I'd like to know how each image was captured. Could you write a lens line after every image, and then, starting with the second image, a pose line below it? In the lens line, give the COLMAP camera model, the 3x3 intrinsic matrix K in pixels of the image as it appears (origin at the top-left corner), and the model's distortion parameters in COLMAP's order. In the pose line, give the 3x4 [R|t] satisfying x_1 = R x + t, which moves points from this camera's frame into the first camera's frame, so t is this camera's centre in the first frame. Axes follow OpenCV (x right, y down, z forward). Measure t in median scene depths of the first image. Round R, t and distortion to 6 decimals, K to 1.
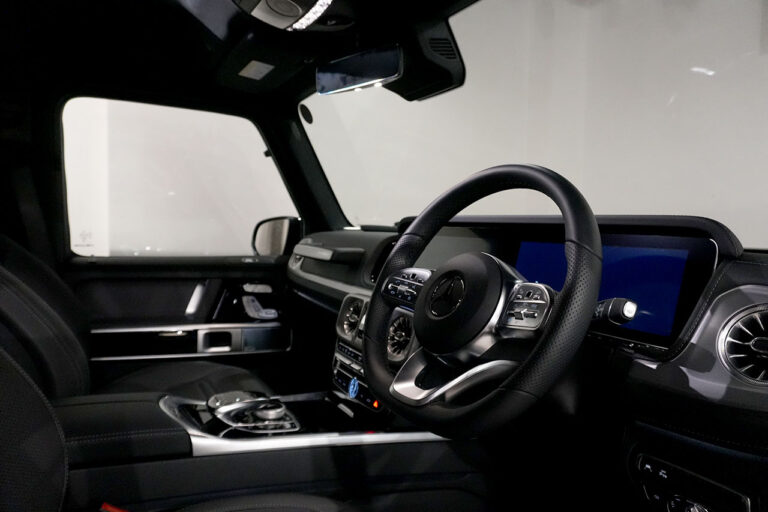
lens RADIAL K [[517.8, 0, 387.7], [0, 517.8, 256.5], [0, 0, 1]] dist [-0.037352, 0.021158]
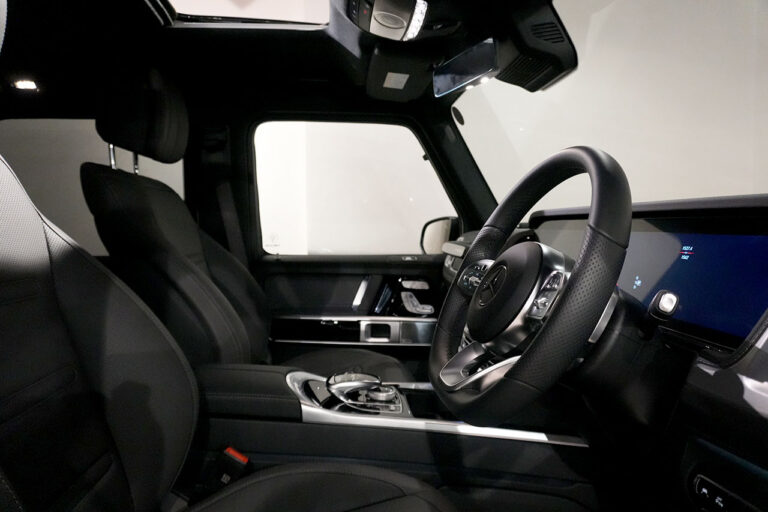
lens RADIAL K [[517.8, 0, 385.3], [0, 517.8, 257.4], [0, 0, 1]] dist [-0.037352, 0.021158]
pose [[0.911931, -0.000827, -0.410342, 0.218389], [-0.000967, 0.999991, -0.004165, 0.016804], [0.410342, 0.004195, 0.911922, 0.006990]]
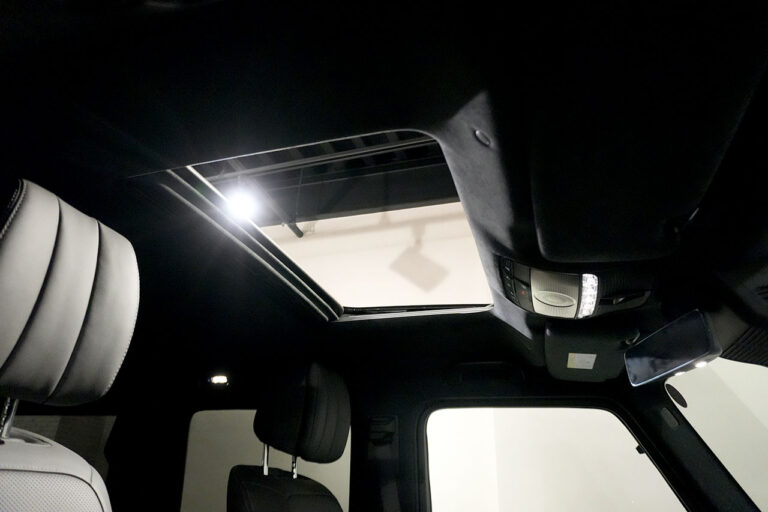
lens RADIAL K [[517.8, 0, 385.7], [0, 517.8, 252.1], [0, 0, 1]] dist [-0.037352, 0.021158]
pose [[0.694337, -0.309299, -0.649792, 0.186890], [-0.061349, 0.874202, -0.481672, -0.102923], [0.717030, 0.374307, 0.588016, 0.218706]]
